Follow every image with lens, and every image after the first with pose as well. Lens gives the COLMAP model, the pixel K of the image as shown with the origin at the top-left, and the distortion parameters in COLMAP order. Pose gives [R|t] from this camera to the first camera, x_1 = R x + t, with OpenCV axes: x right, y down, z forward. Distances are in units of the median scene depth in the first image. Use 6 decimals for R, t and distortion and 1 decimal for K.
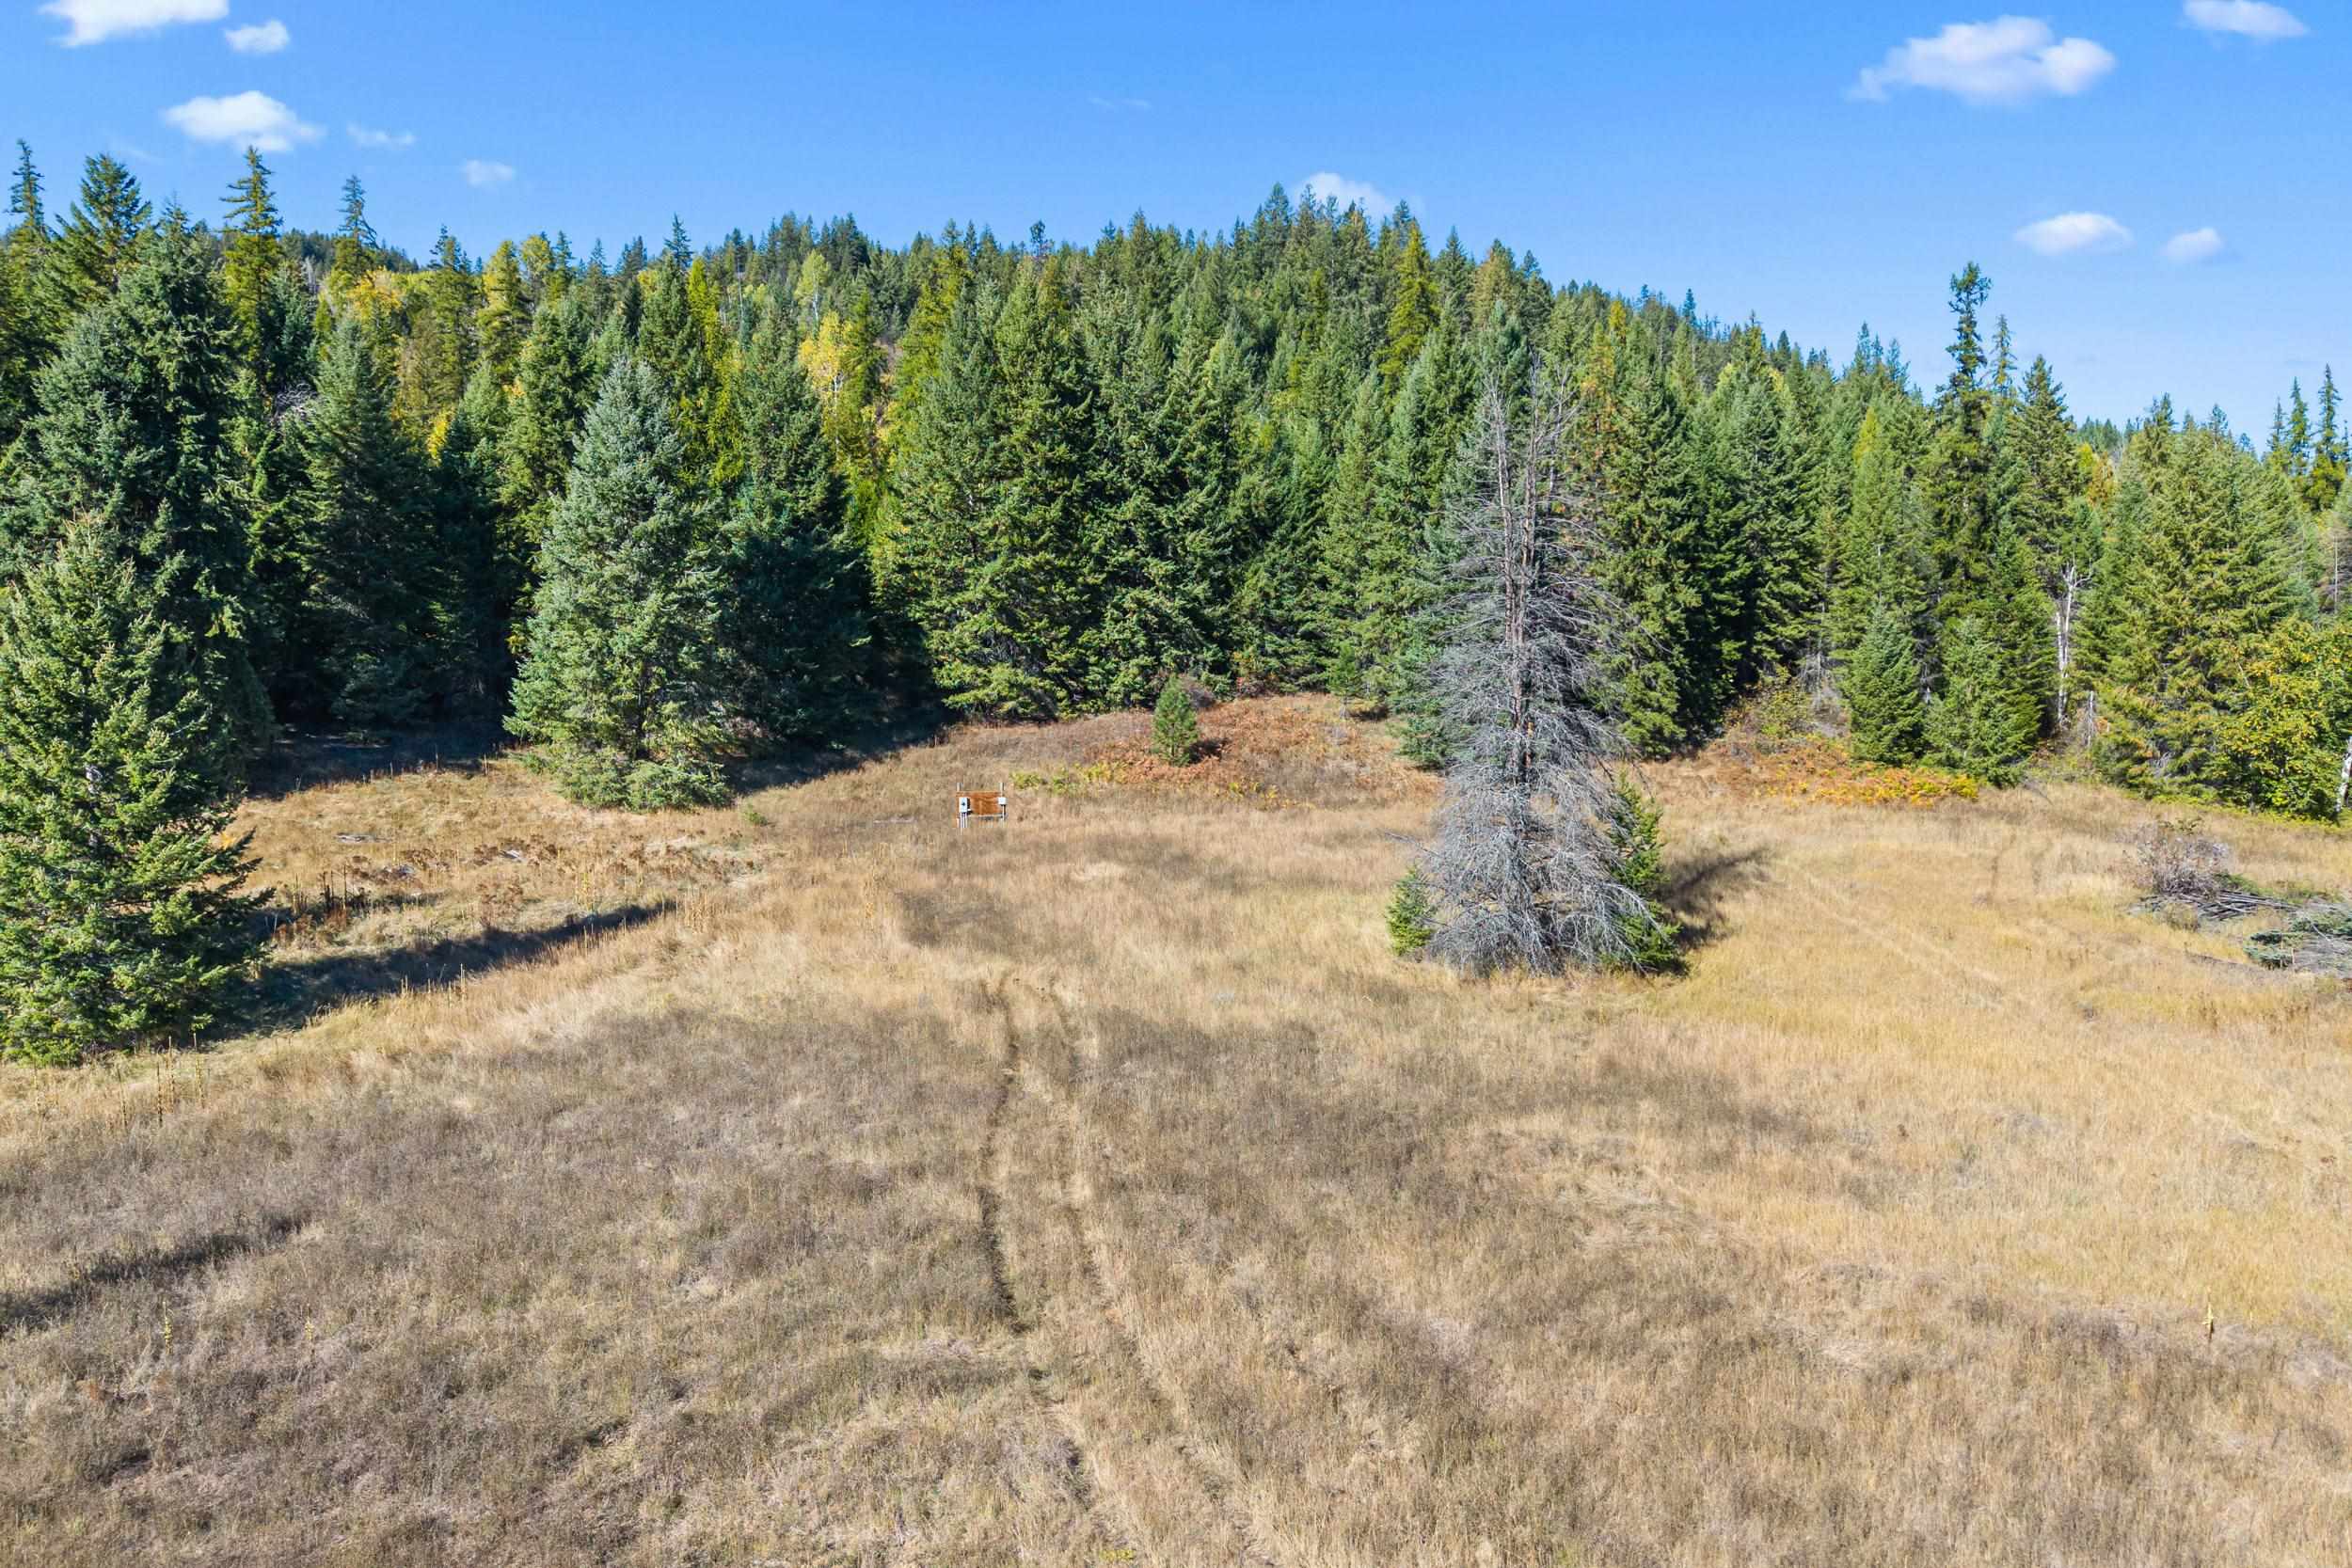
lens RADIAL K [[1539.3, 0, 1176.0], [0, 1539.3, 784.0], [0, 0, 1]] dist [0.002935, 0.000855]
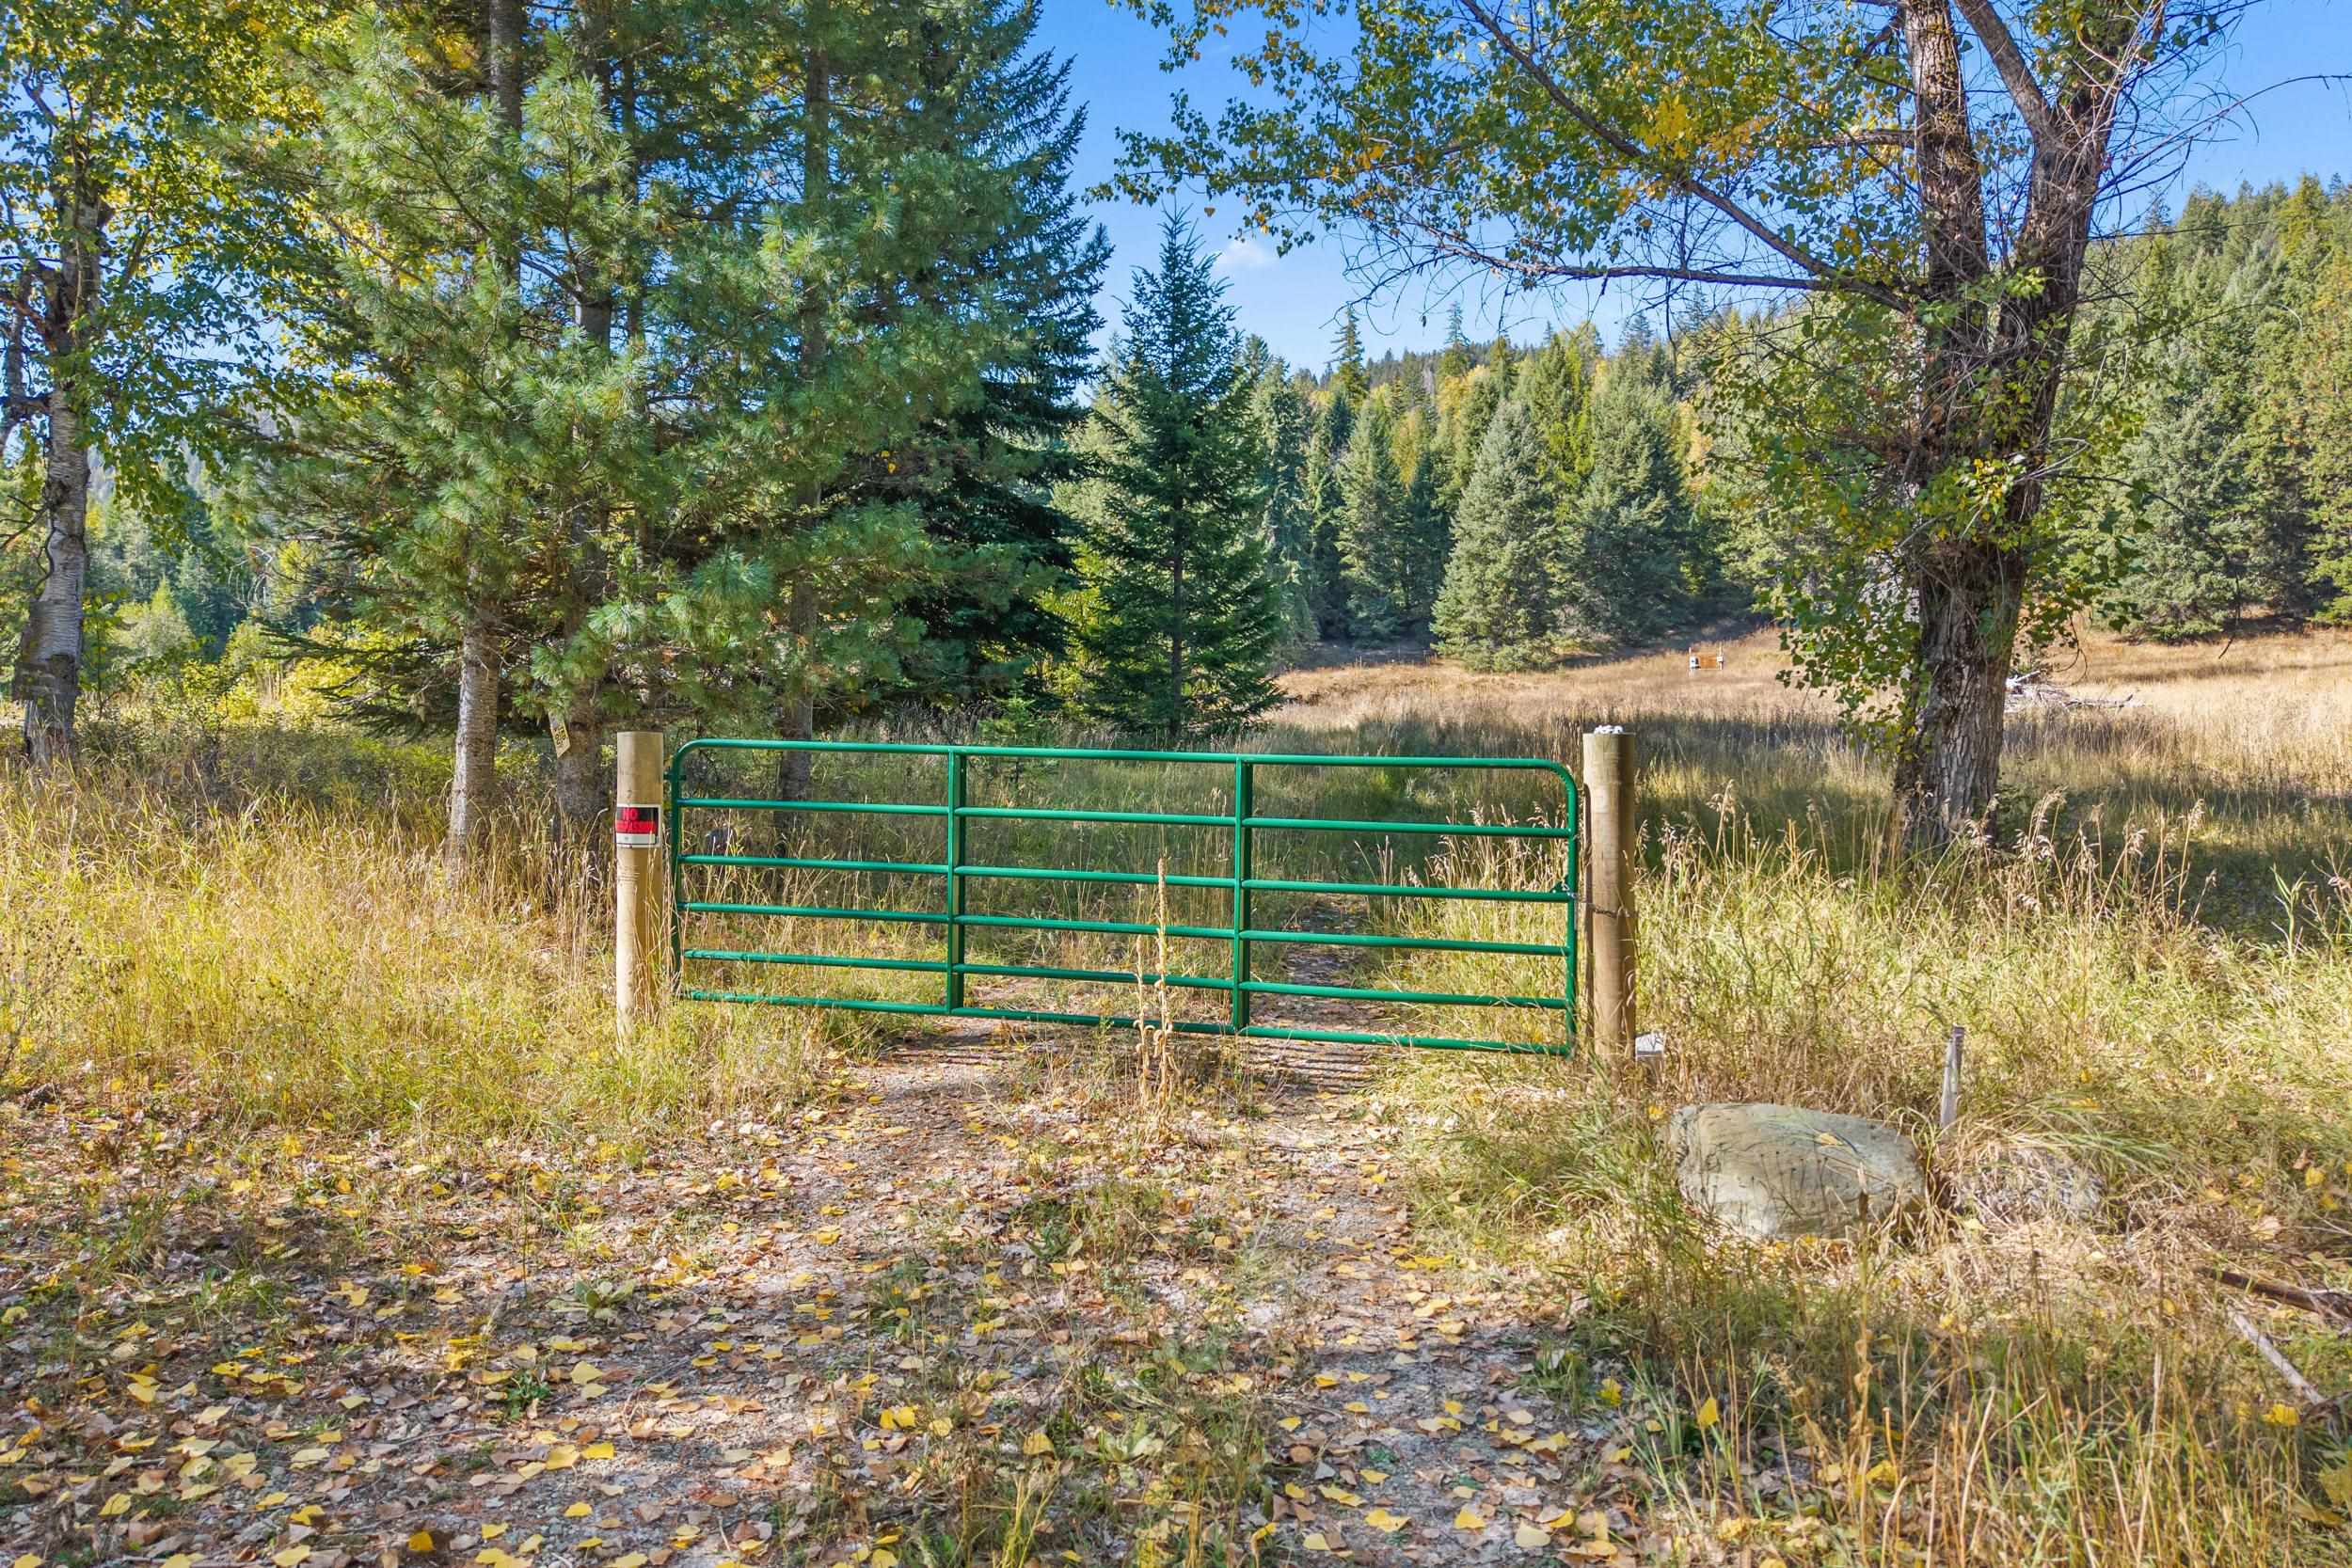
lens RADIAL K [[1539.3, 0, 1176.0], [0, 1539.3, 784.0], [0, 0, 1]] dist [0.002935, 0.000855]
pose [[0.773389, 0.007779, -0.633883, 0.415212], [-0.030736, 0.999209, -0.025238, 0.182065], [0.633186, 0.039002, 0.773017, -0.467125]]
